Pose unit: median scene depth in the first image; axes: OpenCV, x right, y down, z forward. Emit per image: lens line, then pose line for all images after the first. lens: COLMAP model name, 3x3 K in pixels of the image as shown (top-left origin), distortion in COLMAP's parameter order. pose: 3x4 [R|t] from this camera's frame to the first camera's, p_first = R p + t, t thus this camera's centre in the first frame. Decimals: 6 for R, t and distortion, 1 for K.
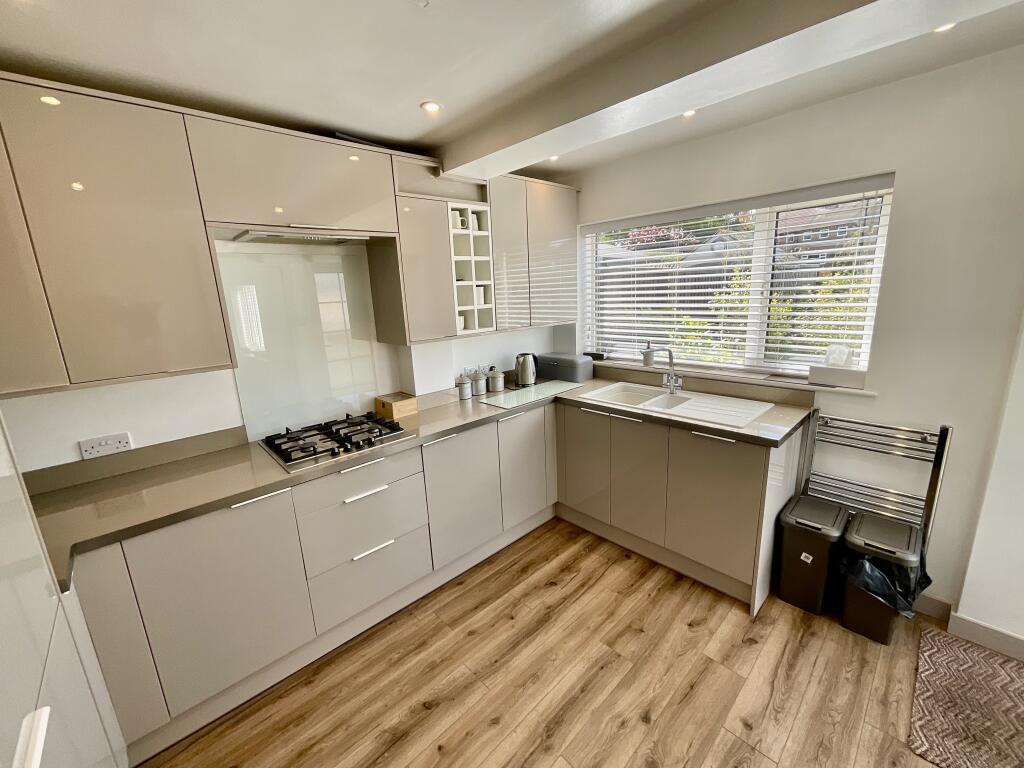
lens RADIAL K [[415.2, 0, 507.3], [0, 415.2, 387.3], [0, 0, 1]] dist [-0.003779, 0.000680]
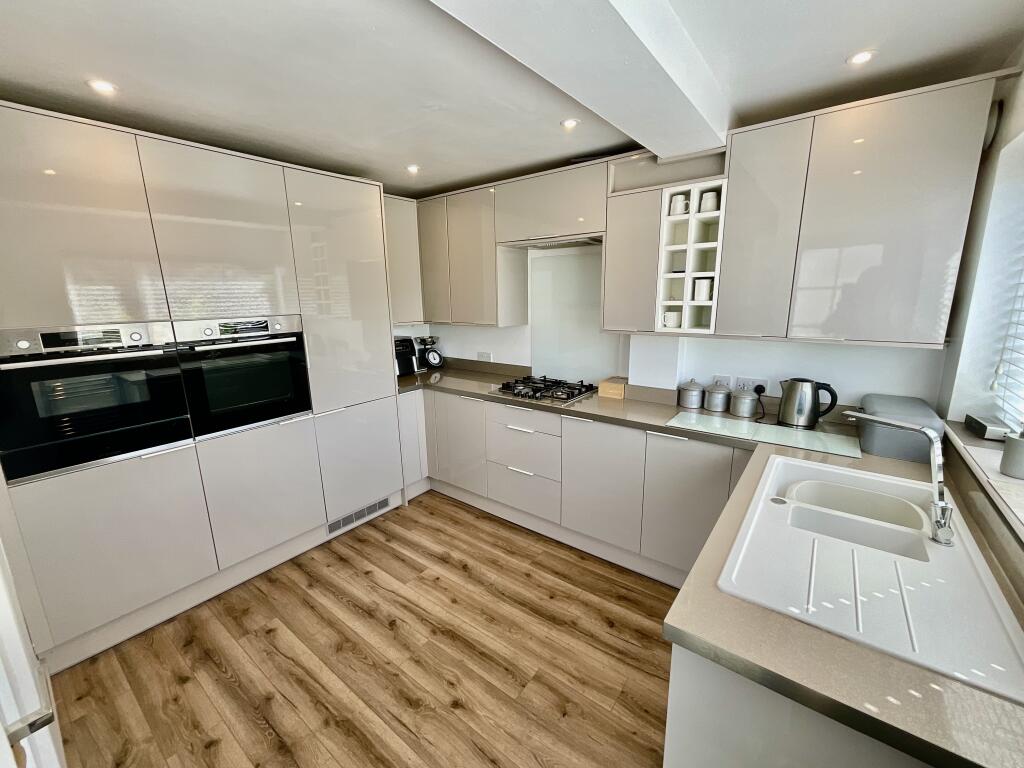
lens RADIAL K [[415.2, 0, 508.0], [0, 415.2, 381.7], [0, 0, 1]] dist [-0.003779, 0.000680]
pose [[0.159524, 0.249404, -0.955170, 0.890004], [-0.212029, 0.953636, 0.213592, -0.174560], [0.964156, 0.168450, 0.205009, 0.600162]]
